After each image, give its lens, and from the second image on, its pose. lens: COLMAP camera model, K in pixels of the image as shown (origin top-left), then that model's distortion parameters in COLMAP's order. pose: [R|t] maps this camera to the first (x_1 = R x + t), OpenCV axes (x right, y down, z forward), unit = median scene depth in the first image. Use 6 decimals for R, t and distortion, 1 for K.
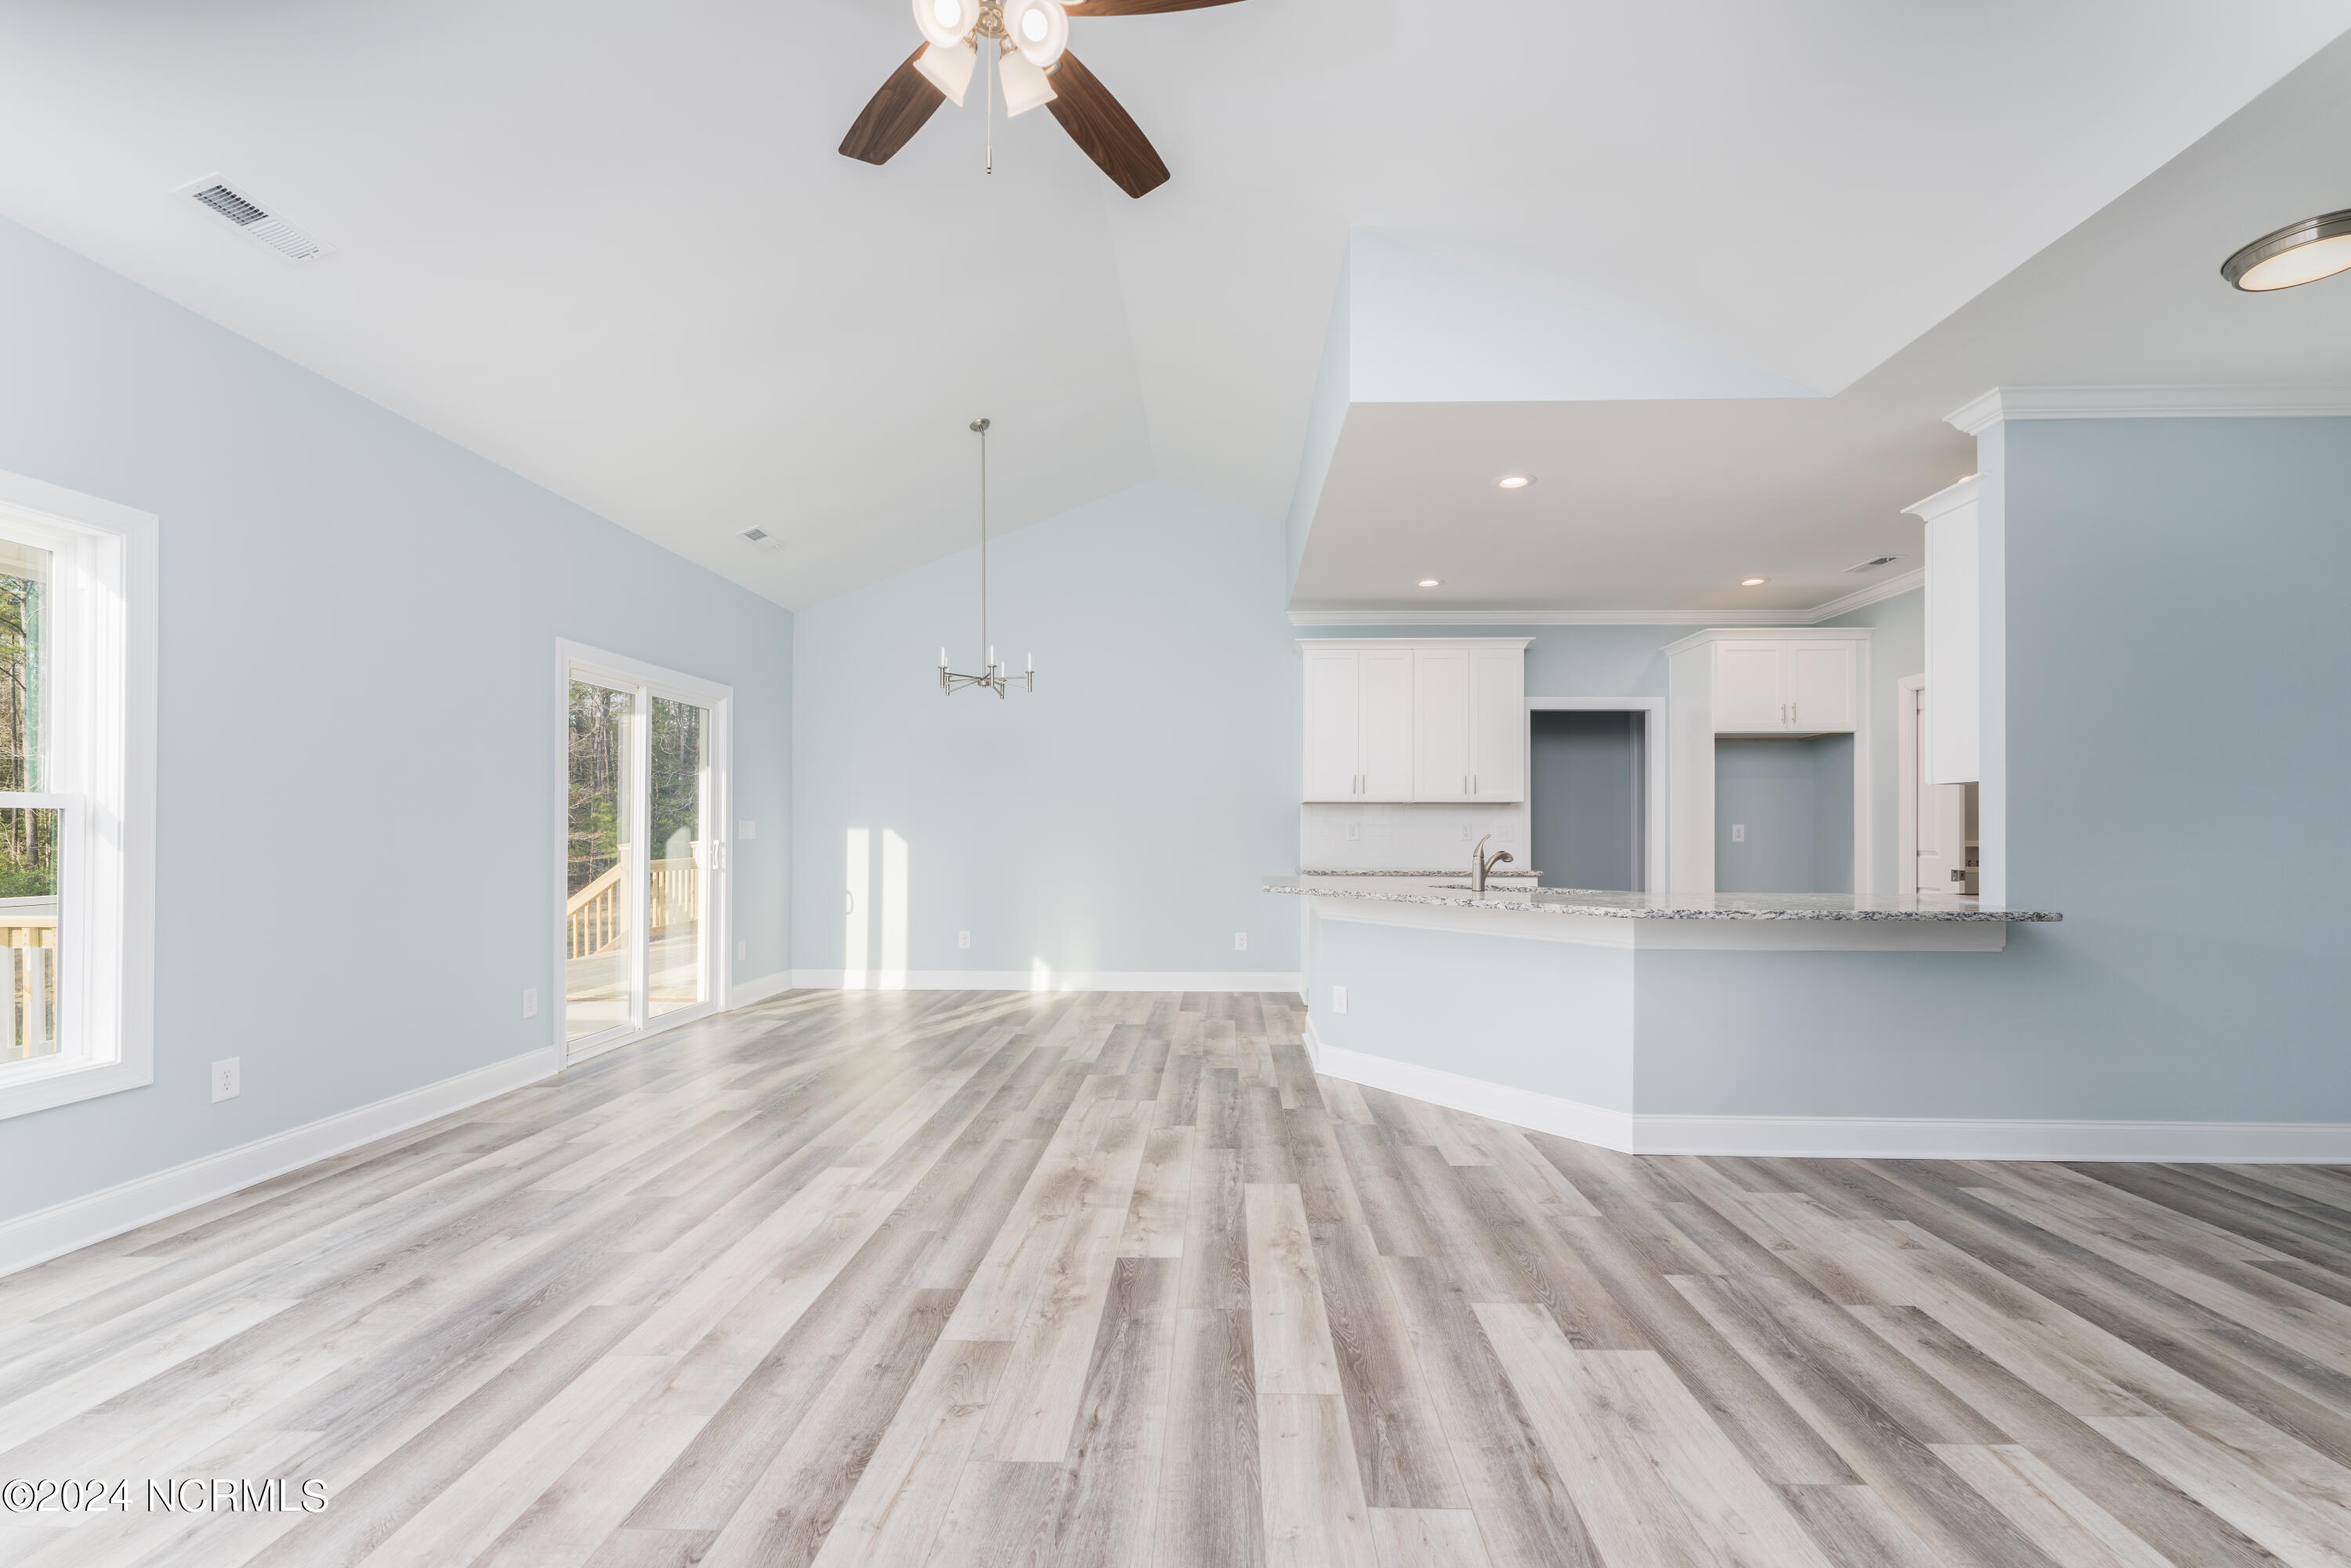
lens RADIAL K [[972.8, 0, 1190.3], [0, 972.8, 824.4], [0, 0, 1]] dist [0.001546, 0.000194]
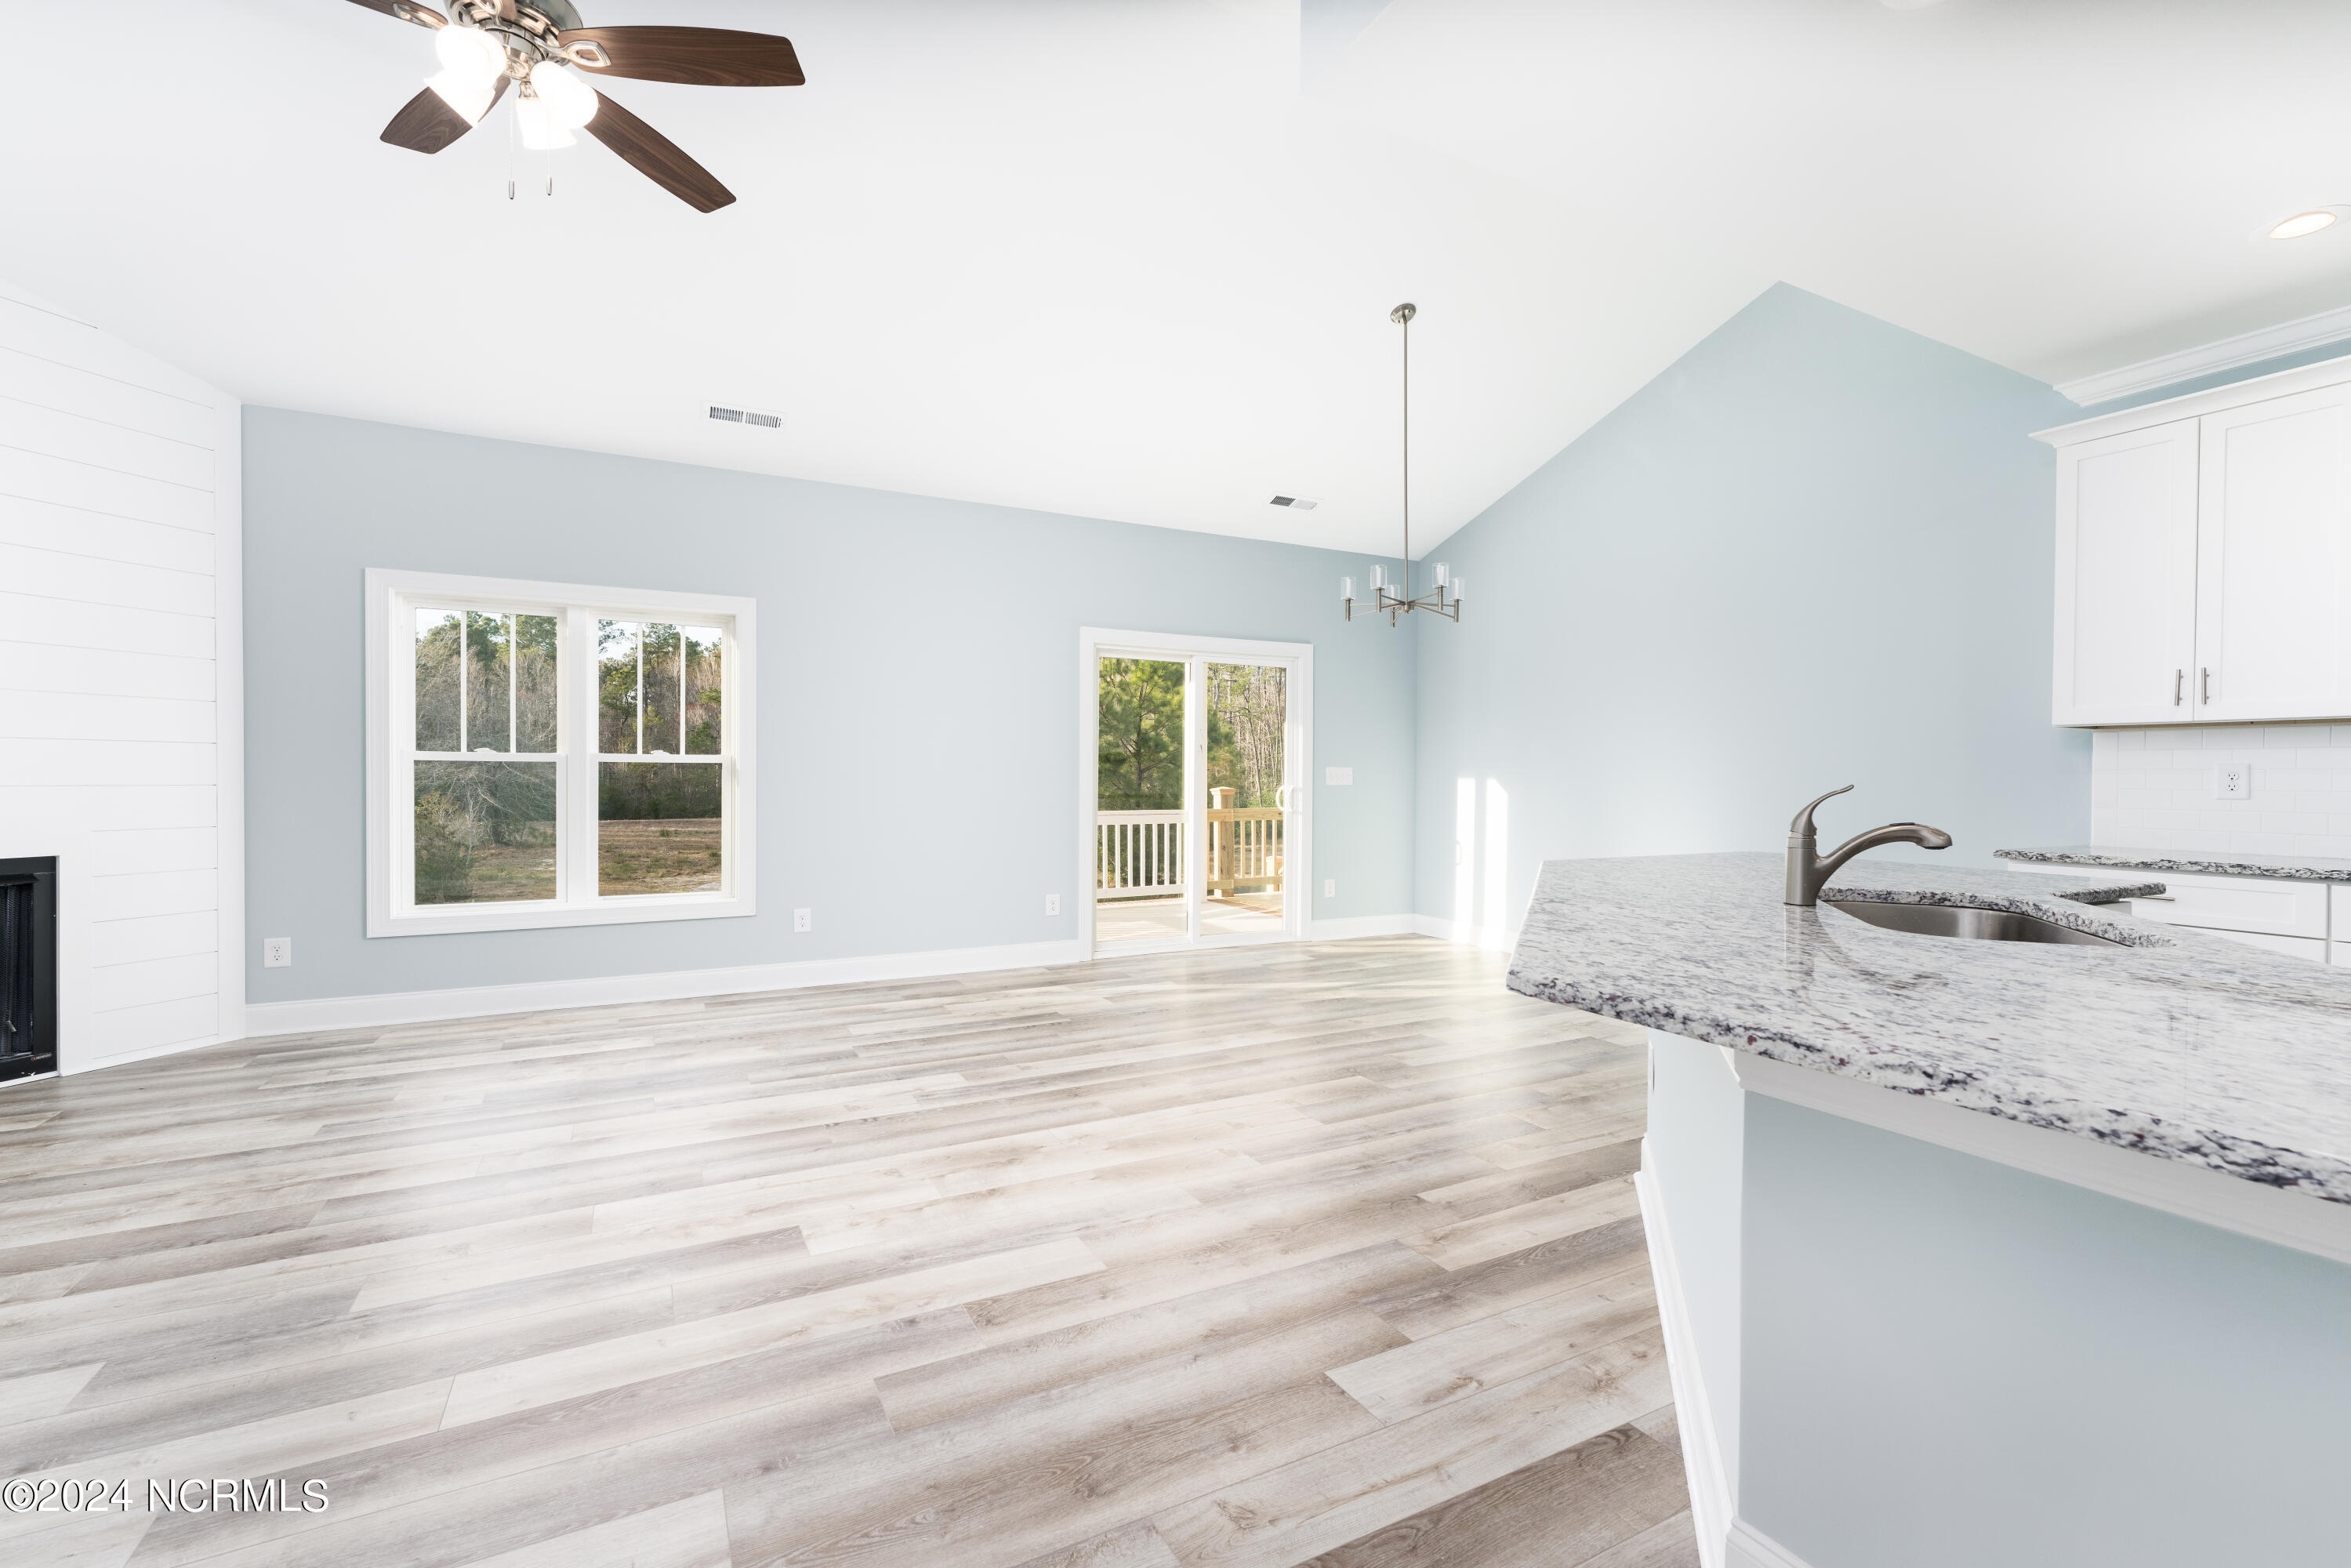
lens RADIAL K [[997.2, 0, 1183.6], [0, 997.2, 786.8], [0, 0, 1]] dist [0.001296, 0.000306]
pose [[0.500751, 0.010194, -0.865531, 0.799463], [0.002841, 0.999906, 0.013420, 0.026966], [0.865586, -0.009179, 0.500675, 0.761454]]
